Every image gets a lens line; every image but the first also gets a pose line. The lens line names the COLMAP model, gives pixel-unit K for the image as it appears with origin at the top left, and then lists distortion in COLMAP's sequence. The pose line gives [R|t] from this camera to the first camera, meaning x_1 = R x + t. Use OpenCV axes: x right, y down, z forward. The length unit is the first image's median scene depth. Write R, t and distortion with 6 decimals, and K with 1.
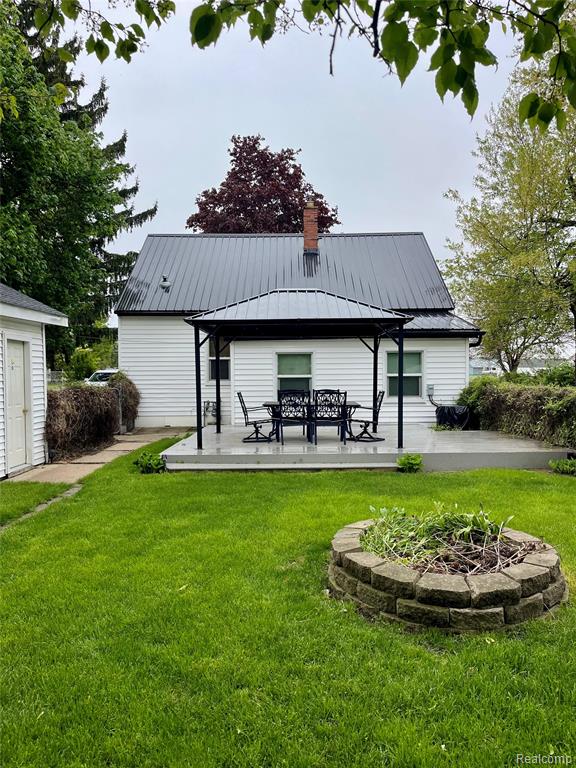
lens RADIAL K [[579.1, 0, 289.2], [0, 579.1, 385.0], [0, 0, 1]] dist [0.035450, -0.045200]
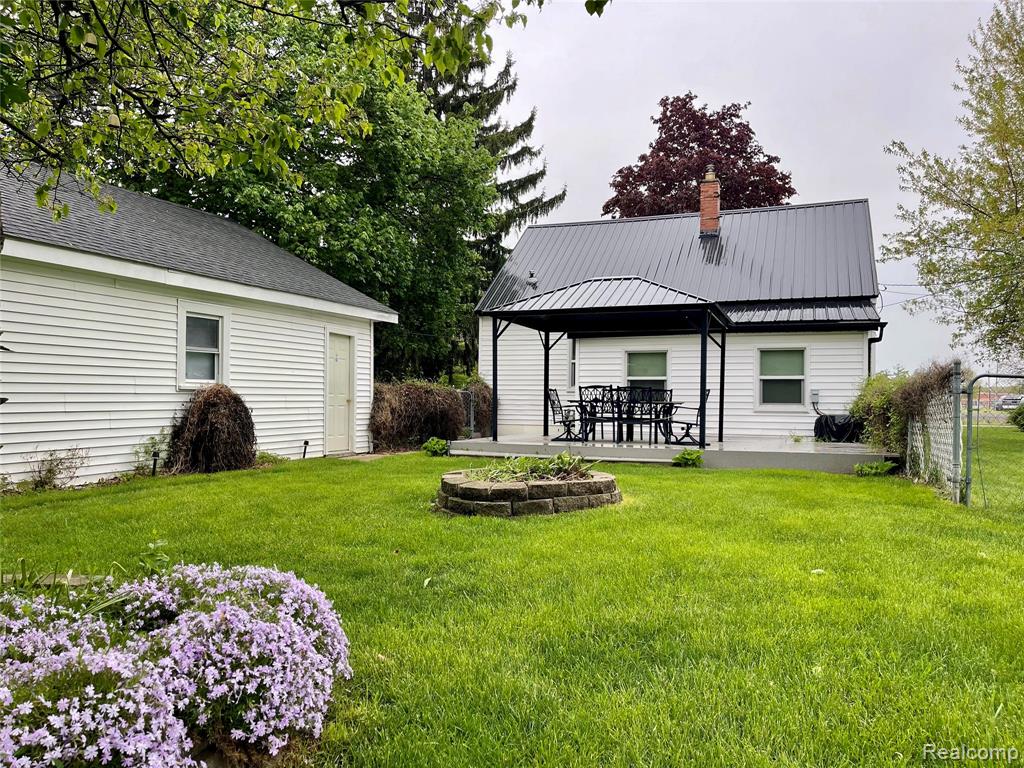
lens RADIAL K [[772.1, 0, 512.0], [0, 772.1, 385.9], [0, 0, 1]] dist [0.035450, -0.045200]
pose [[0.932557, 0.009709, -0.360891, 0.174452], [-0.024392, 0.999049, -0.036152, 0.031524], [0.360197, 0.042516, 0.931907, -0.112688]]
